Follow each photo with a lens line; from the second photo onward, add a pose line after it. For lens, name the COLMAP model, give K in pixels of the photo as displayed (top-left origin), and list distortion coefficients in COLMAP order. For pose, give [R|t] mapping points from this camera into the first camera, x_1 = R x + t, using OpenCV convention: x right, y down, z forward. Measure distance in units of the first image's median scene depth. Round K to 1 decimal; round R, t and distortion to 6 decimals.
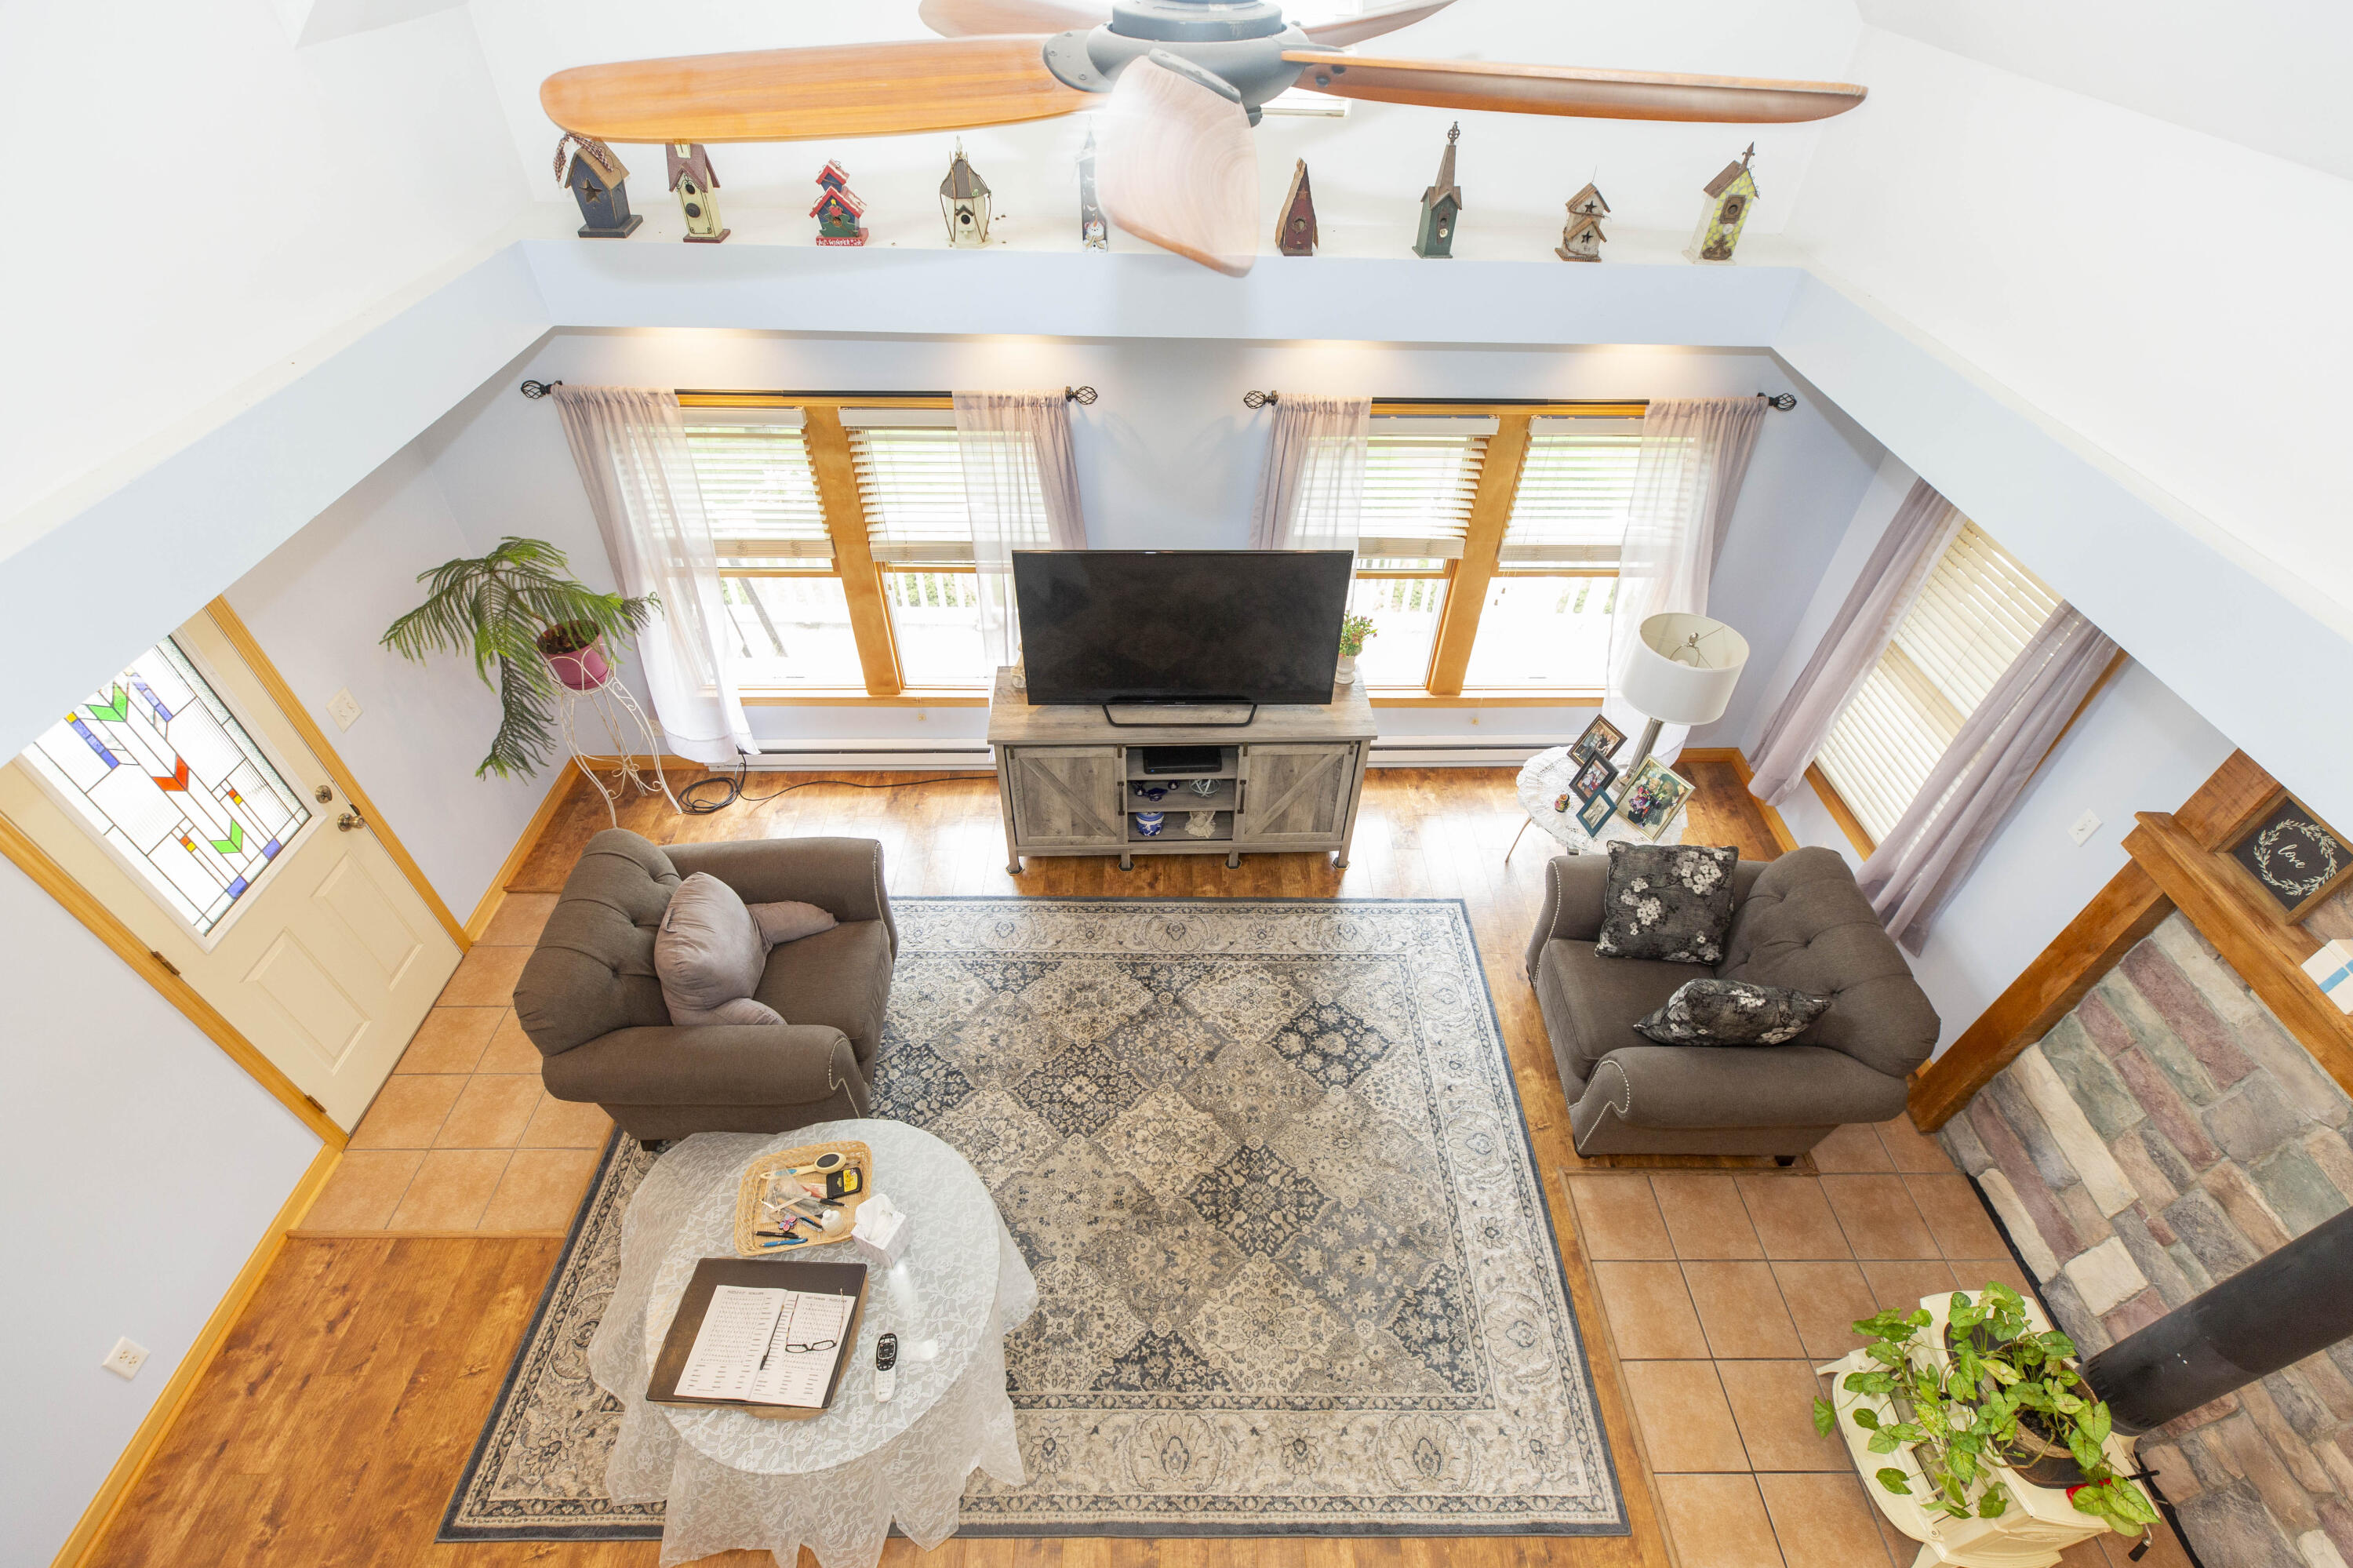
lens RADIAL K [[1059.0, 0, 1153.5], [0, 1059.0, 772.5], [0, 0, 1]] dist [0.003413, 0.000605]
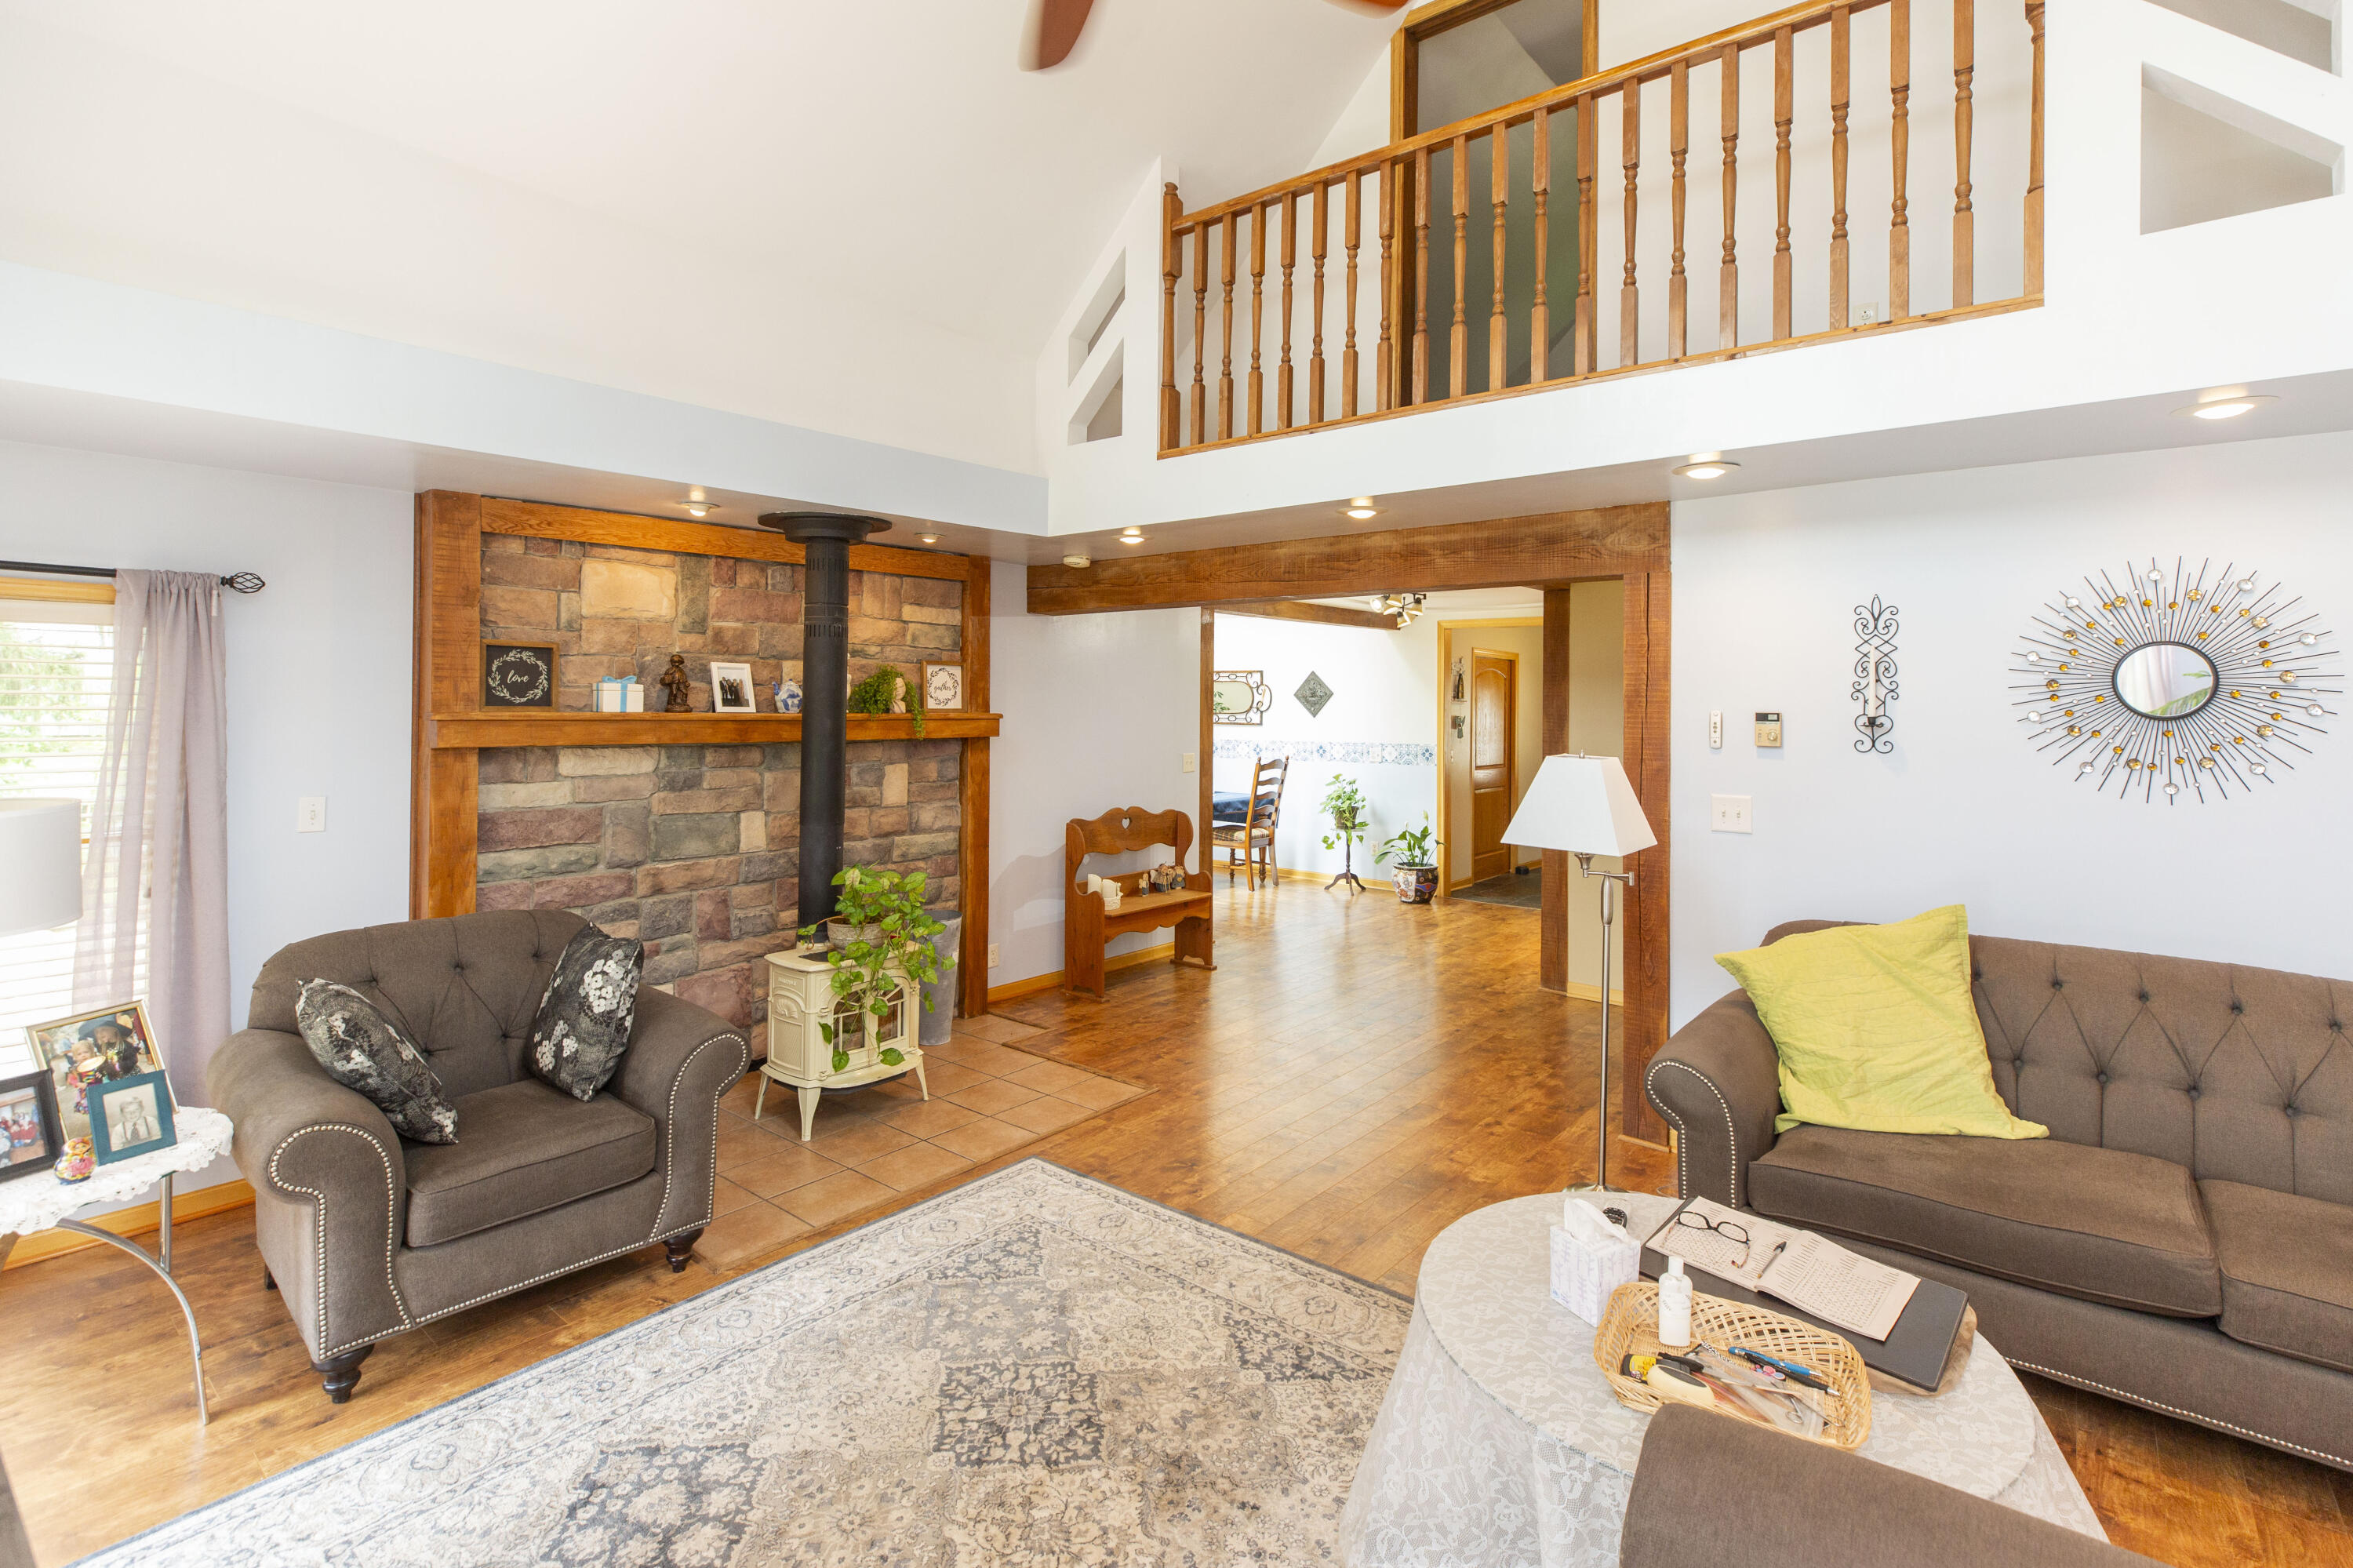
lens RADIAL K [[1059.0, 0, 1216.3], [0, 1059.0, 694.9], [0, 0, 1]] dist [0.003413, 0.000605]
pose [[-0.792116, -0.013985, 0.610210, -0.364247], [0.403057, 0.738777, 0.540142, -0.203517], [-0.458363, 0.673804, -0.579561, 0.987146]]
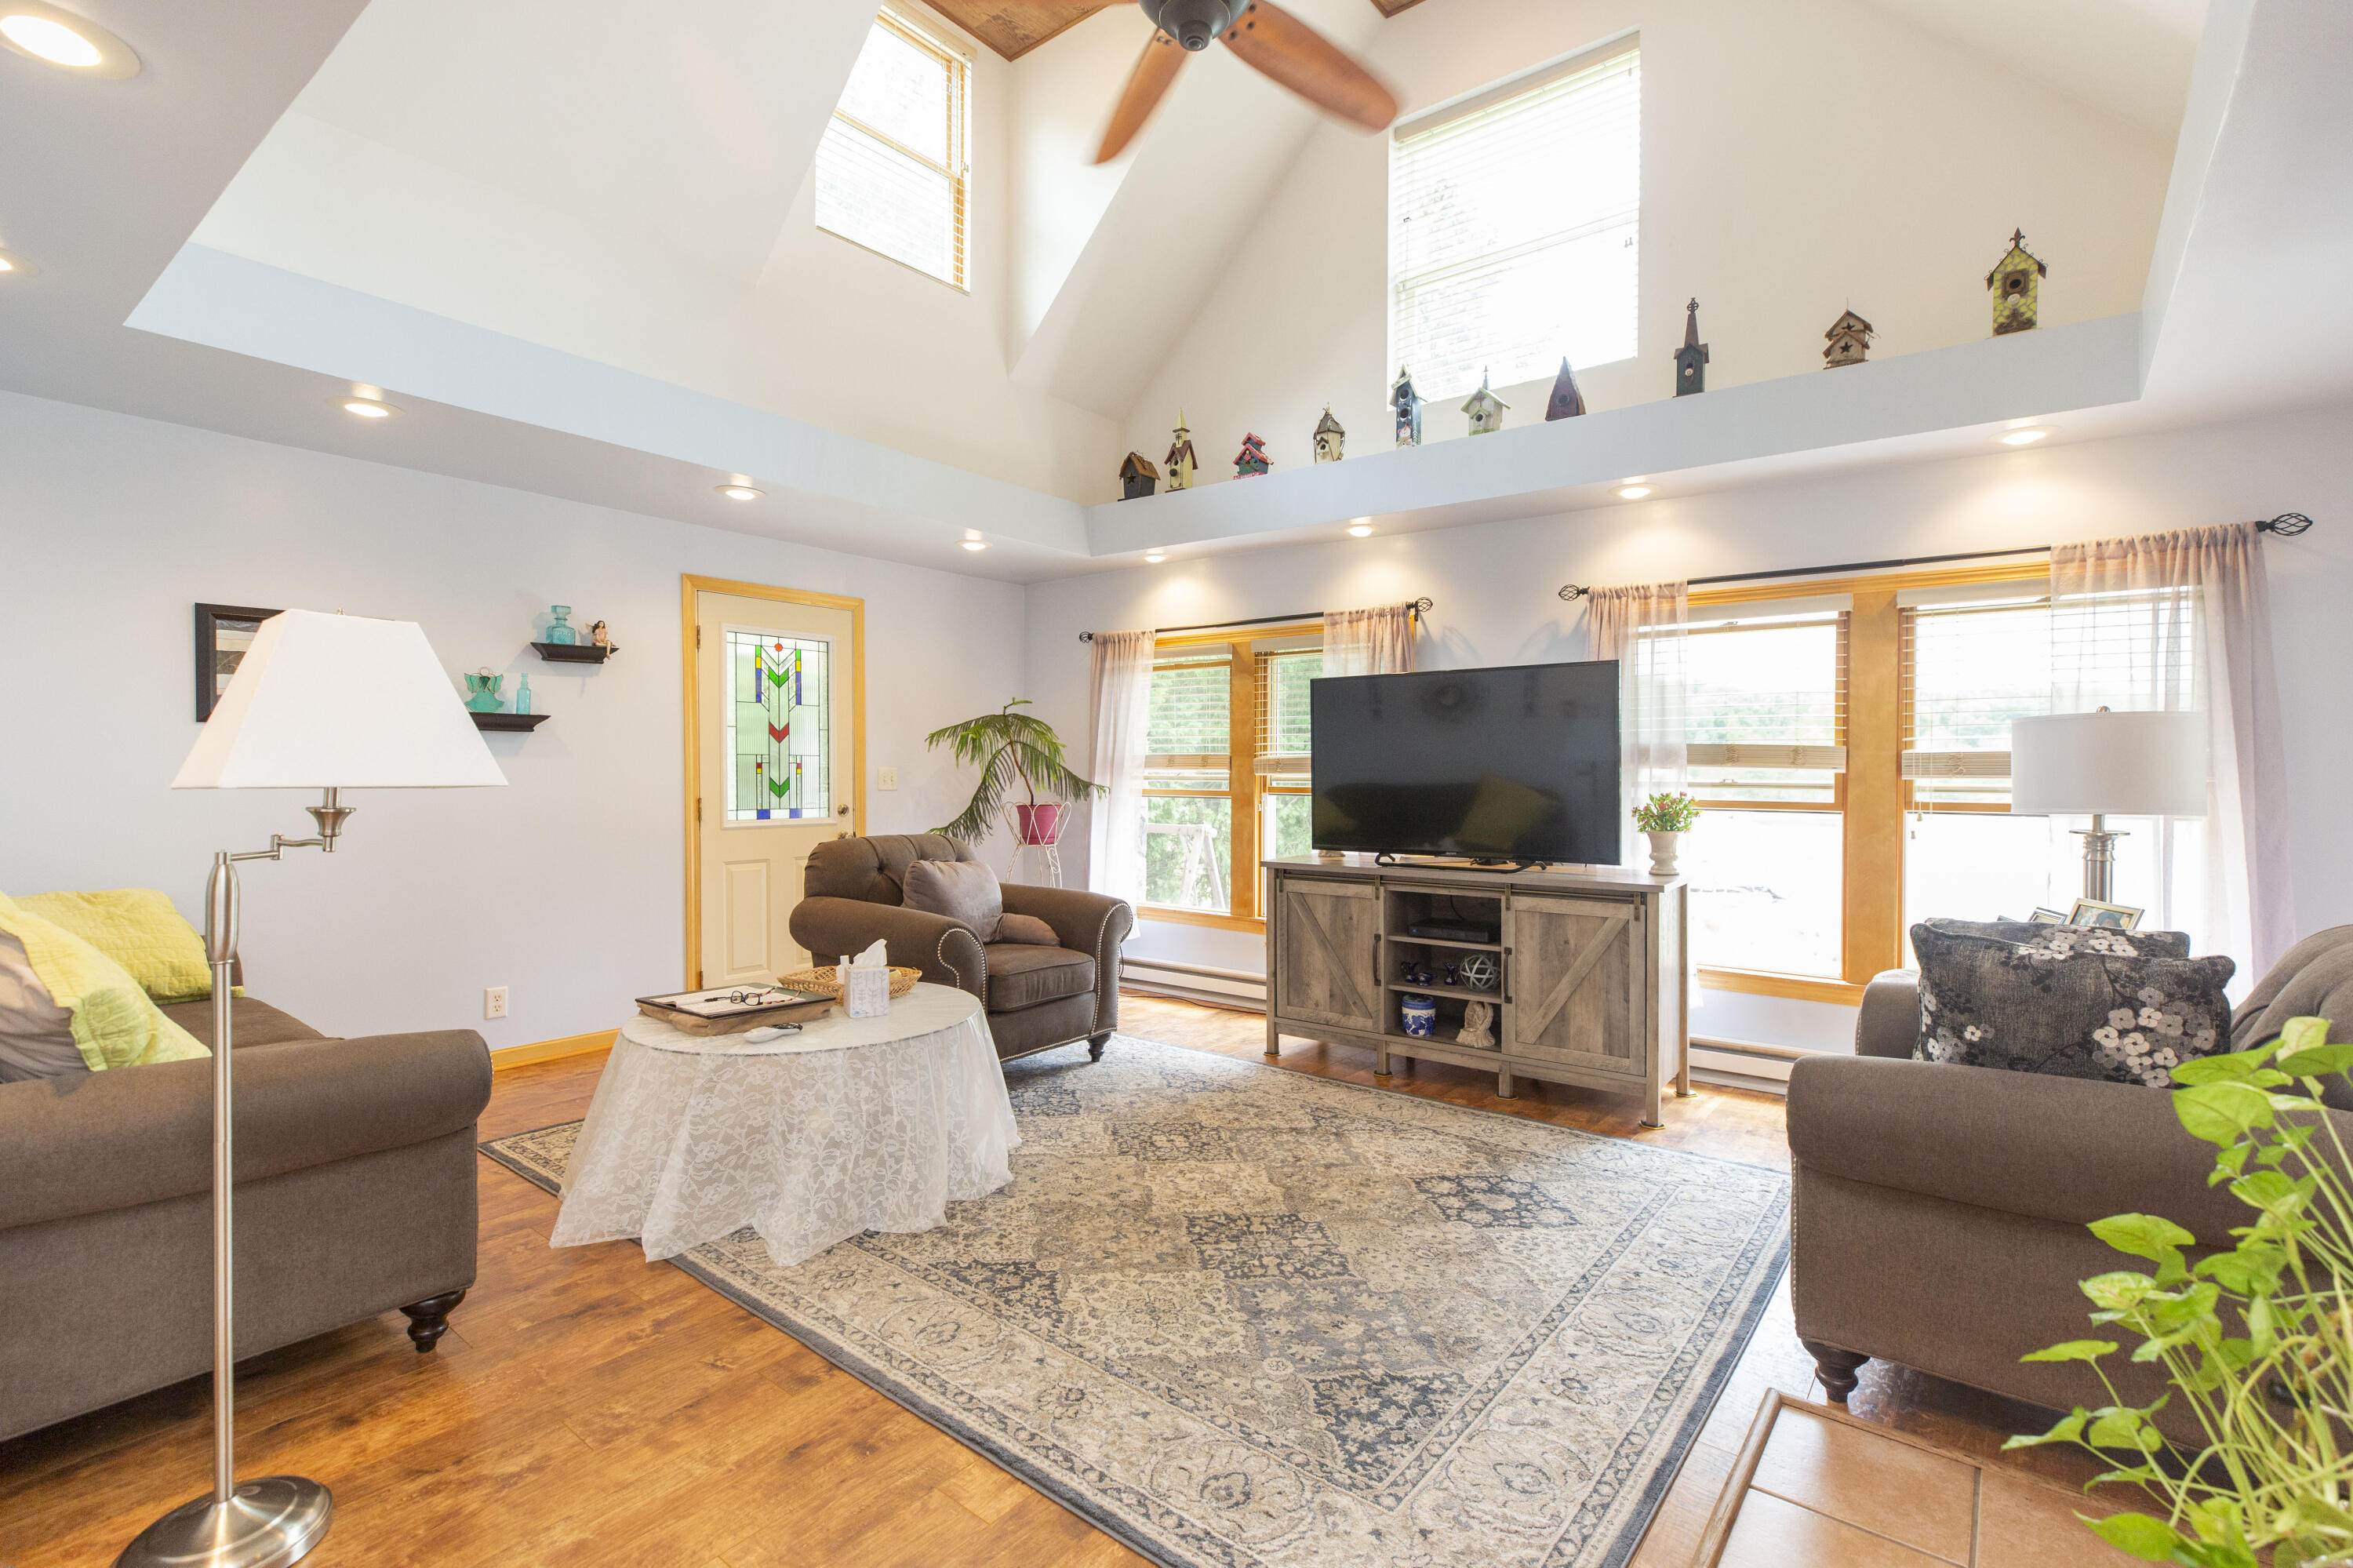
lens RADIAL K [[1059.0, 0, 1163.2], [0, 1059.0, 782.8], [0, 0, 1]] dist [0.003413, 0.000605]
pose [[0.772066, -0.000962, -0.635541, 0.480583], [-0.431331, 0.733638, -0.525099, 0.556648], [0.466762, 0.679540, 0.566002, 0.339988]]
